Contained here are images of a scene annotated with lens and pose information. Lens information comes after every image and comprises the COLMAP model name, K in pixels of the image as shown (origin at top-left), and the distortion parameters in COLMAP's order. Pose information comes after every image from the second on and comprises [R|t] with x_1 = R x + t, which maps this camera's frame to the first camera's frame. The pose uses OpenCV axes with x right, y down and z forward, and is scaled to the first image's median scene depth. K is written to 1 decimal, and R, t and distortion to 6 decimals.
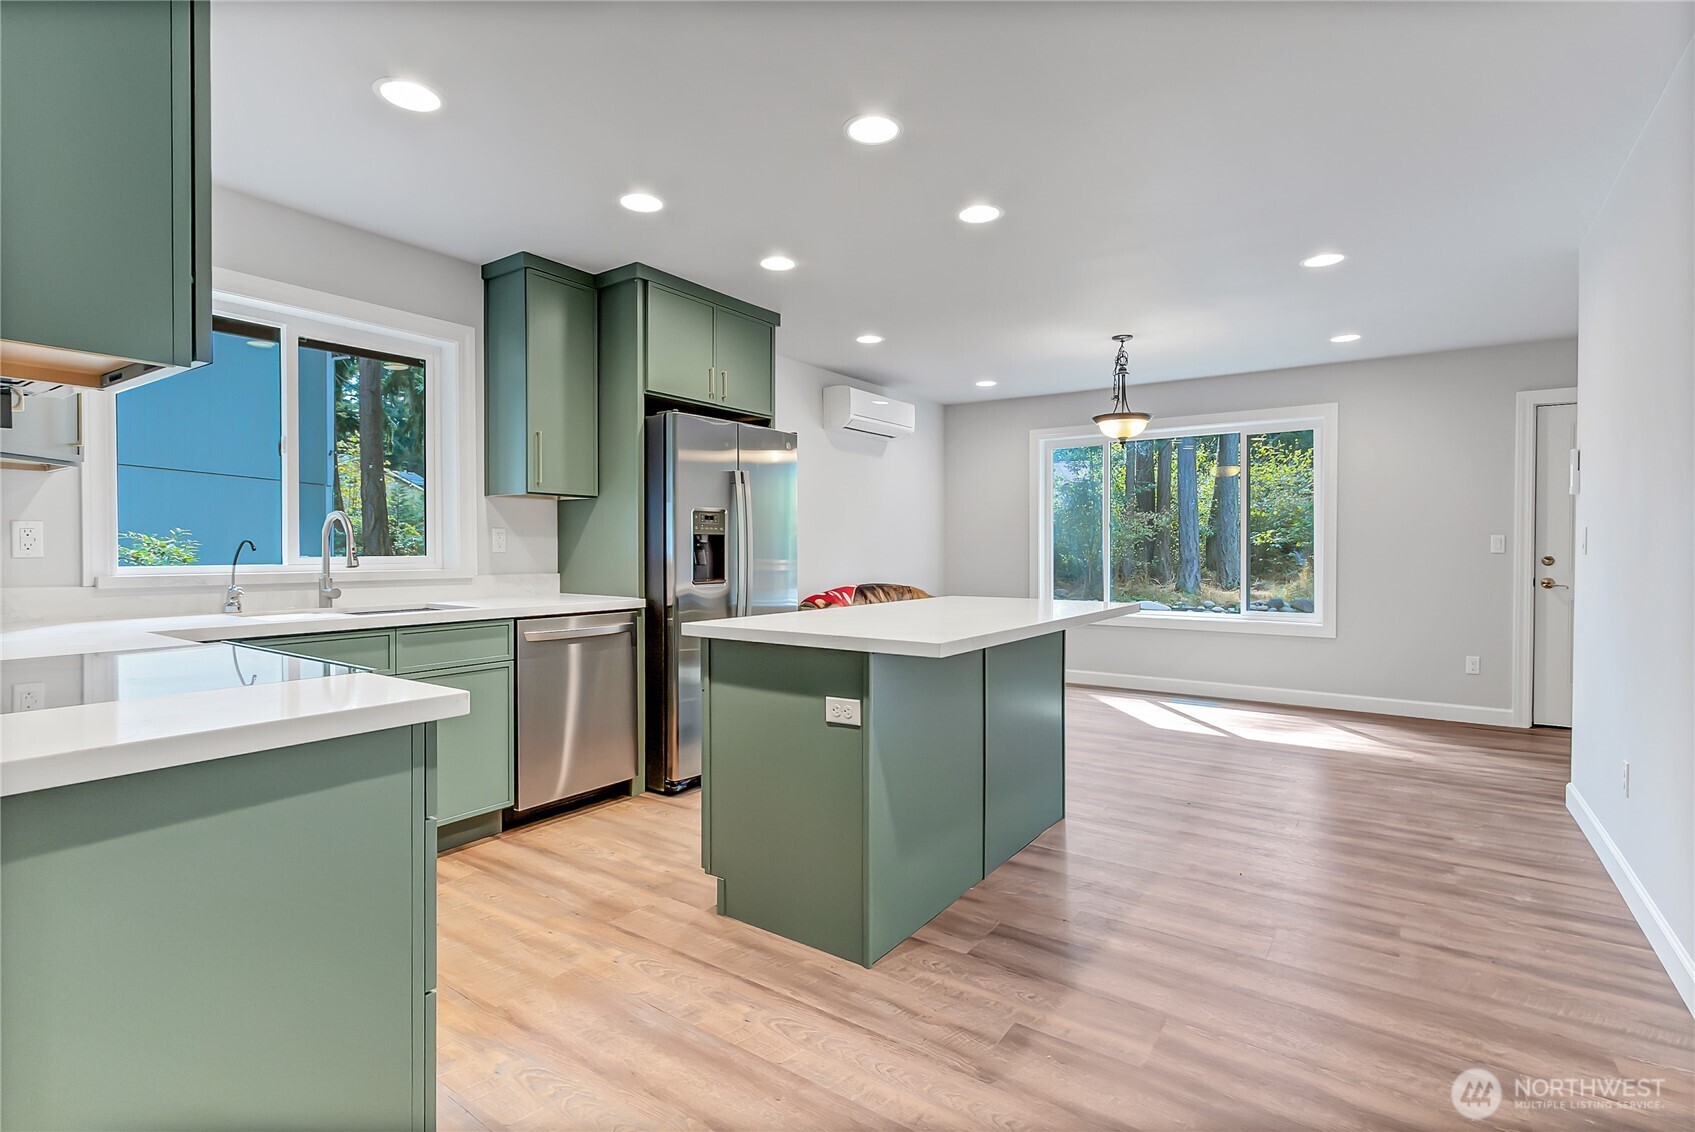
lens RADIAL K [[800.3, 0, 845.1], [0, 800.3, 554.3], [0, 0, 1]] dist [0.001447, 0.000441]
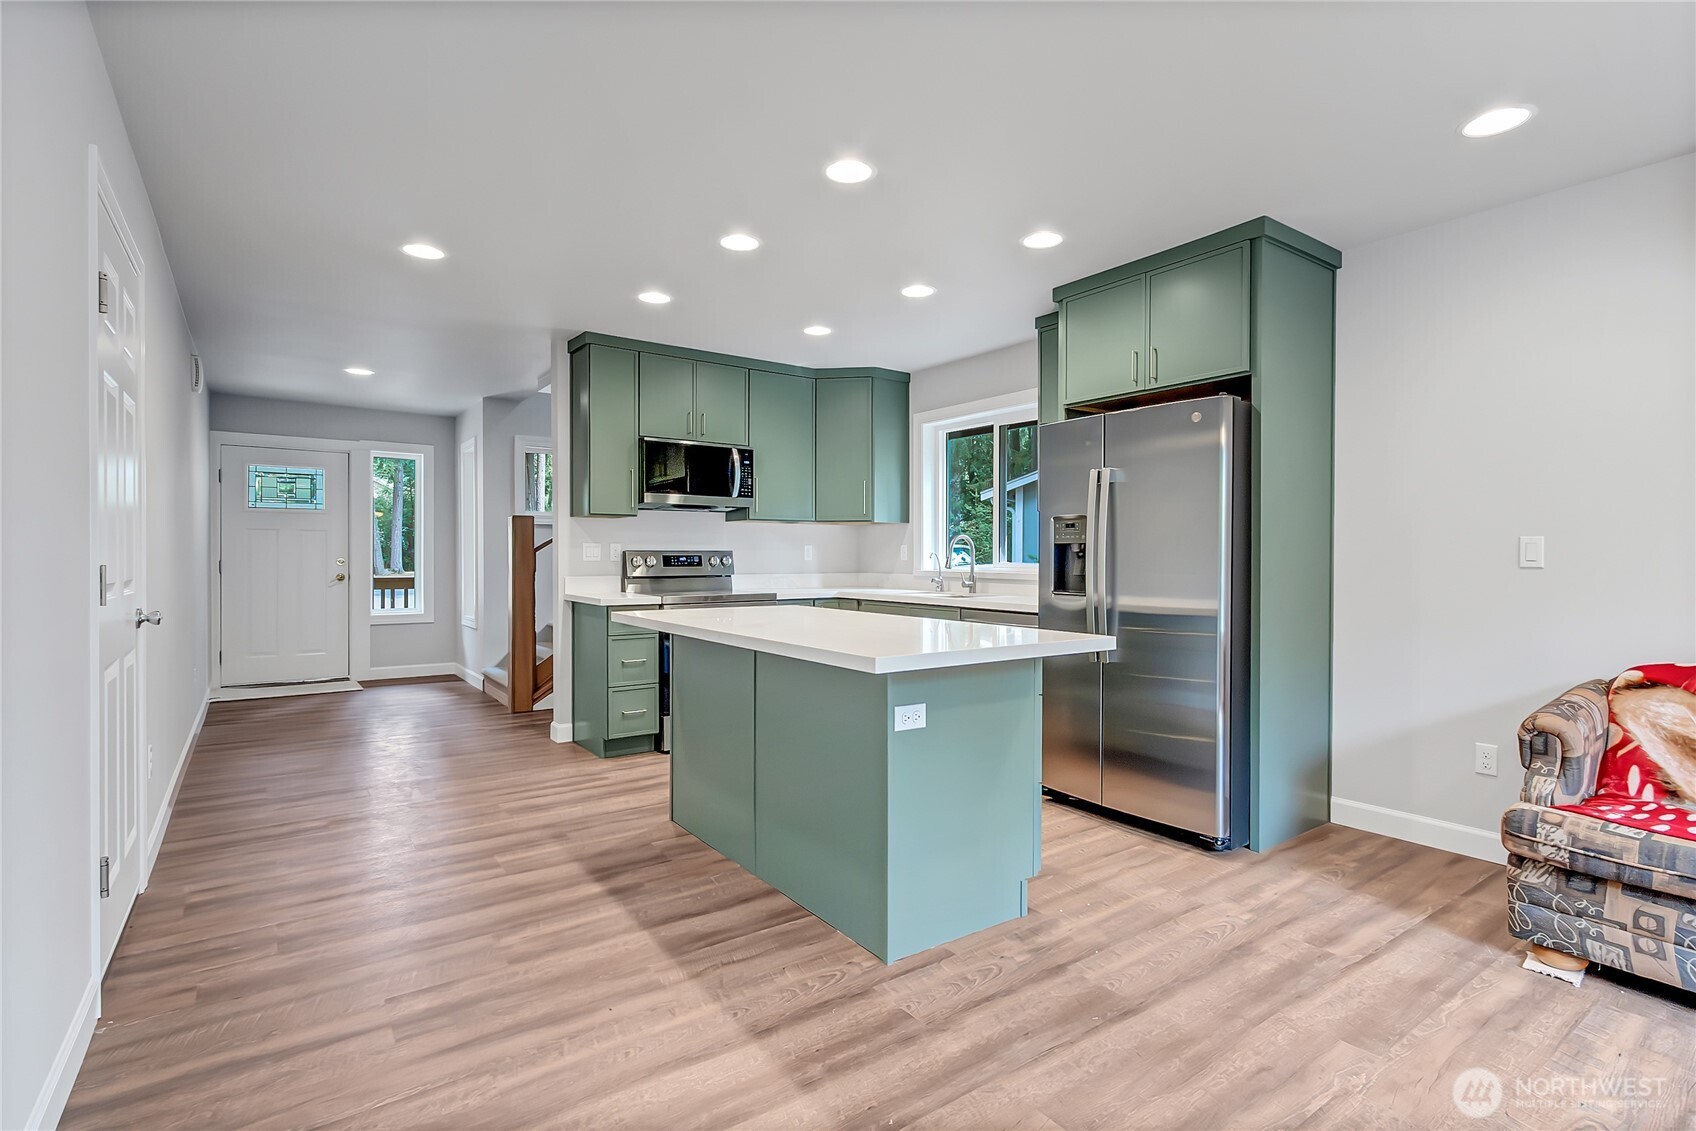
lens RADIAL K [[810.0, 0, 840.9], [0, 810.0, 561.2], [0, 0, 1]] dist [-0.000815, 0.000665]
pose [[-0.334686, 0.004297, -0.942320, 0.543962], [-0.011082, 0.999903, 0.008495, -0.005883], [0.942265, 0.013286, -0.334606, 0.703716]]
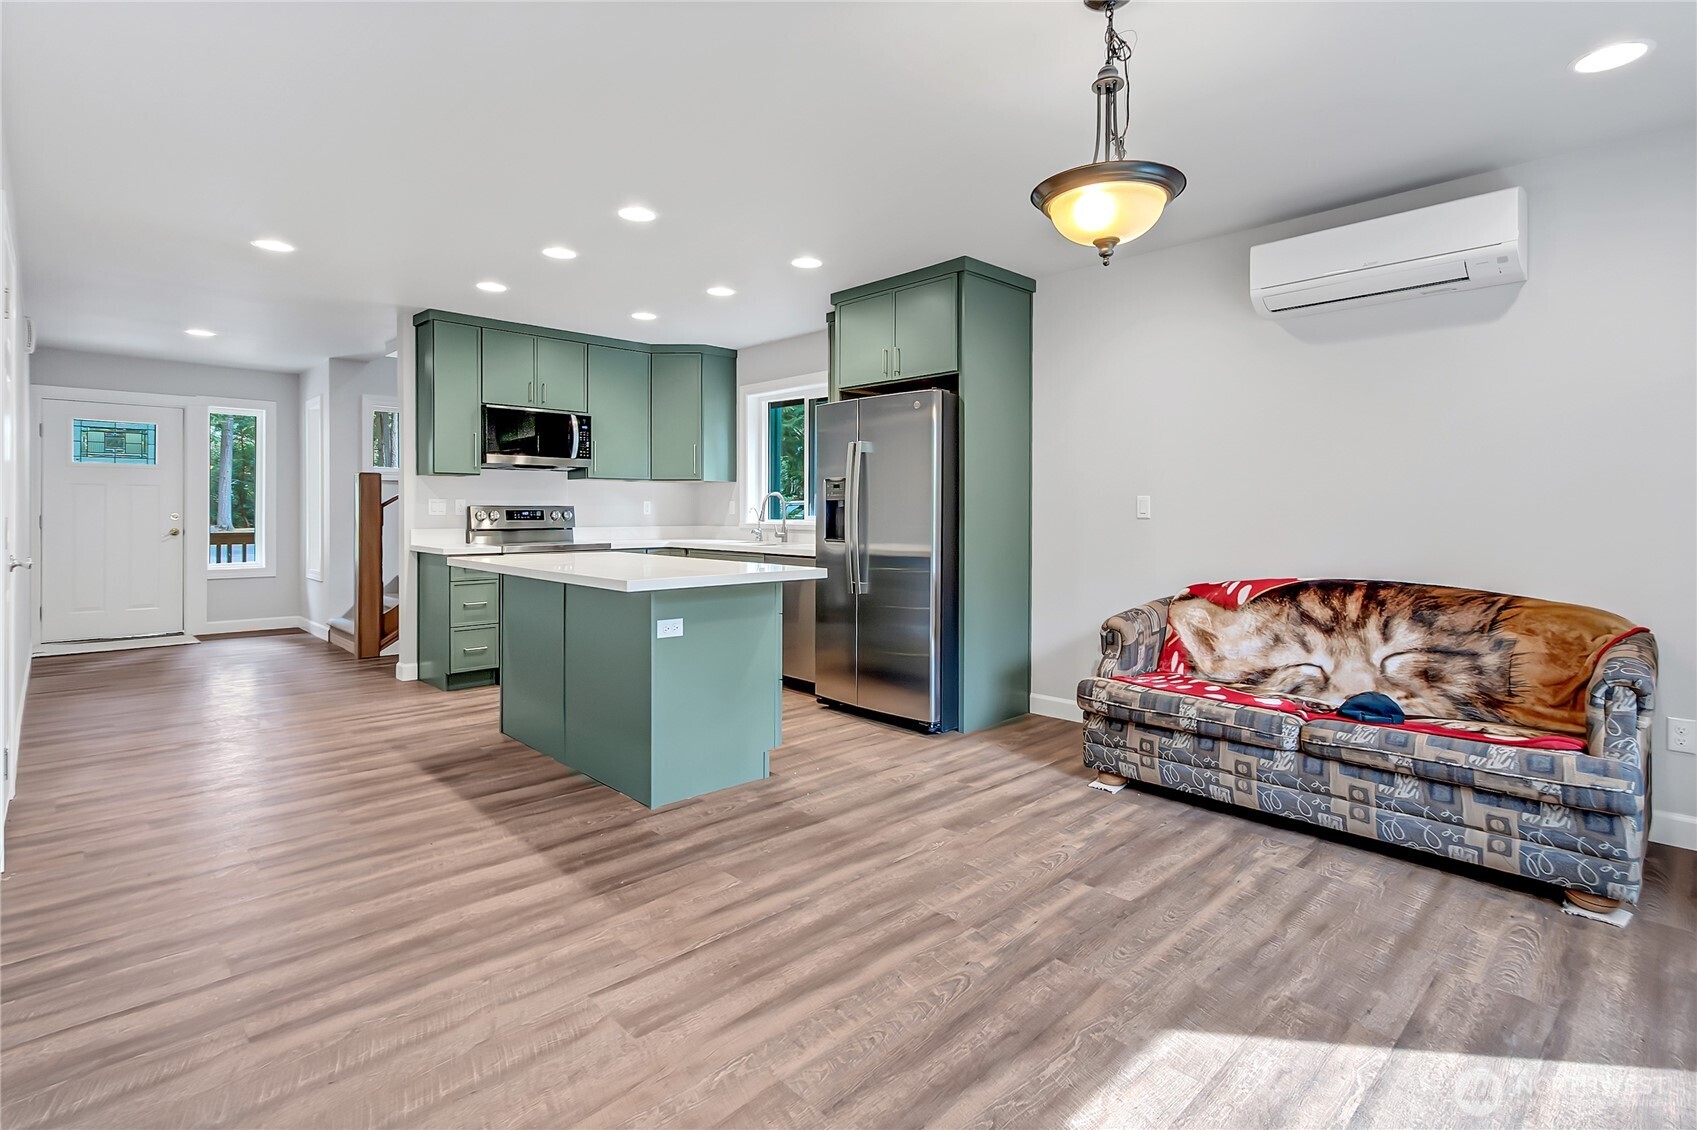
lens RADIAL K [[823.0, 0, 855.0], [0, 823.0, 511.3], [0, 0, 1]] dist [0.002907, 0.000357]
pose [[-0.187140, -0.001198, -0.982333, 0.679719], [-0.010382, 0.999946, 0.000759, -0.006250], [0.982278, 0.010341, -0.187142, 0.830385]]
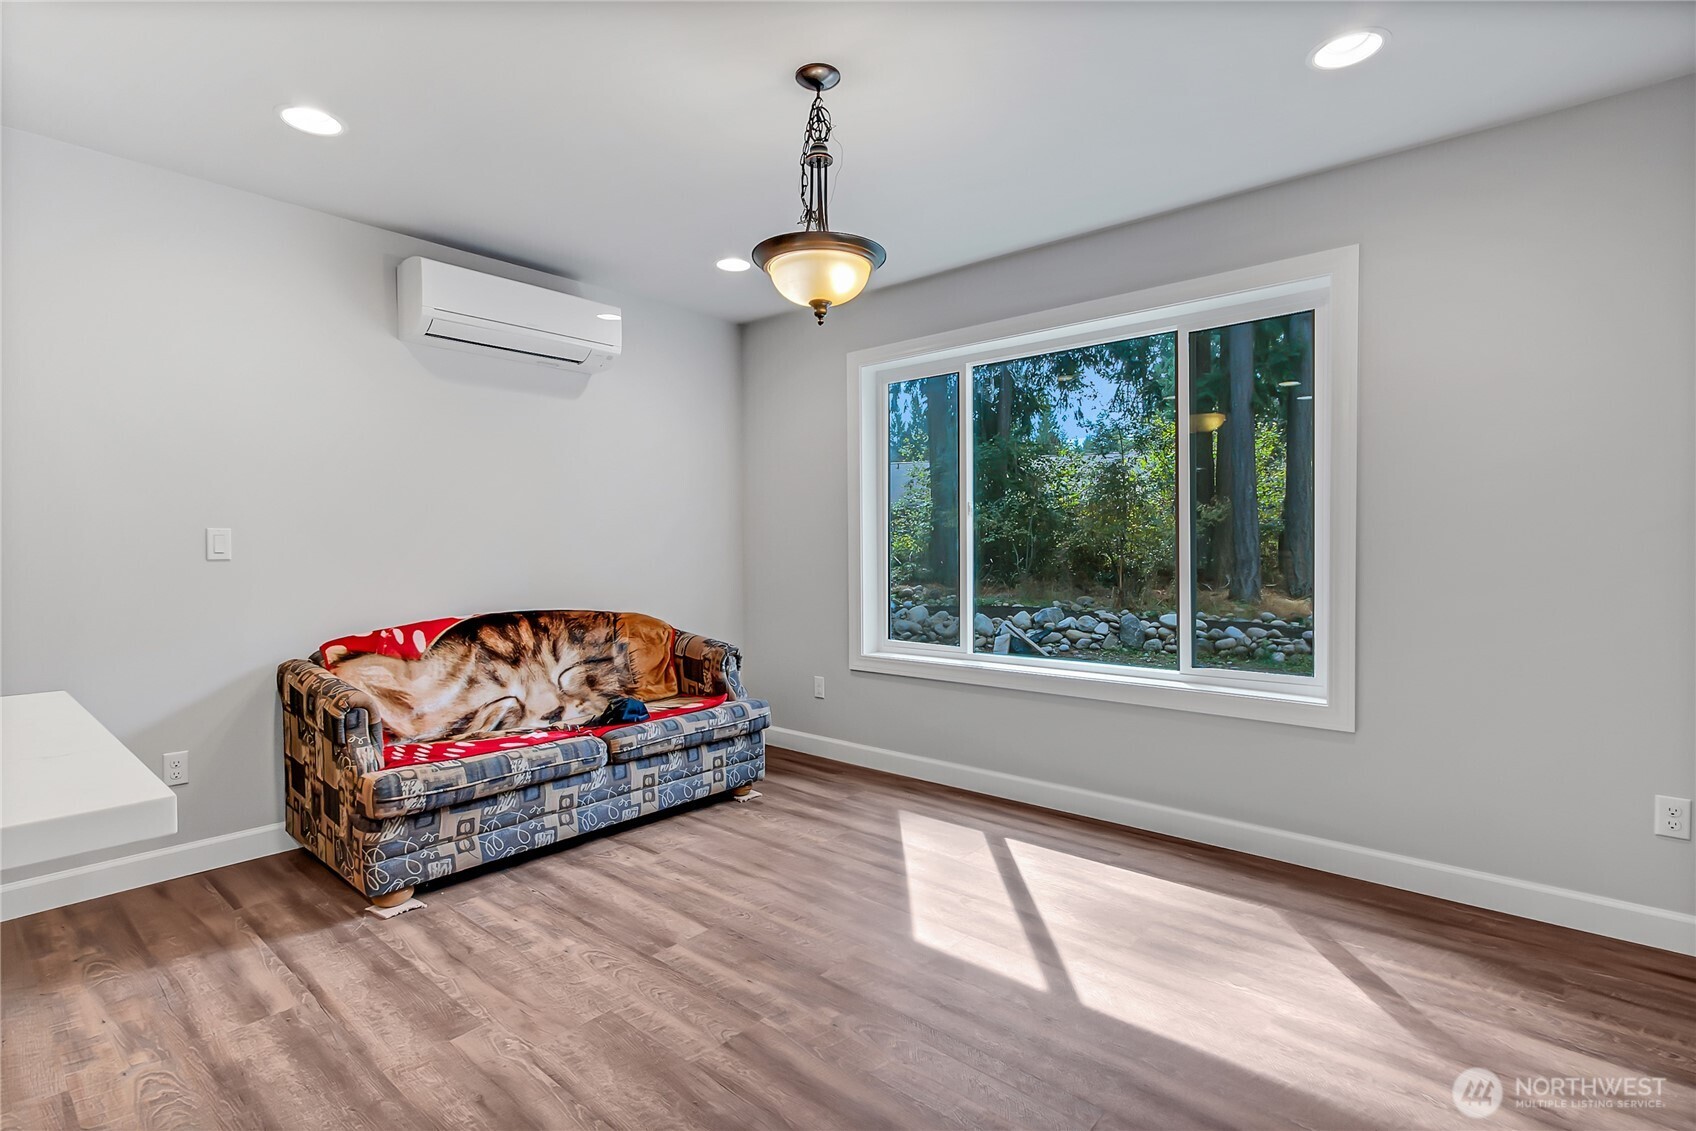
lens RADIAL K [[802.4, 0, 847.7], [0, 802.4, 561.0], [0, 0, 1]] dist [0.003258, 0.000490]
pose [[0.995042, -0.002778, -0.099420, 0.354364], [0.003593, 0.999961, 0.008020, -0.004133], [0.099393, -0.008337, 0.995013, 0.482323]]
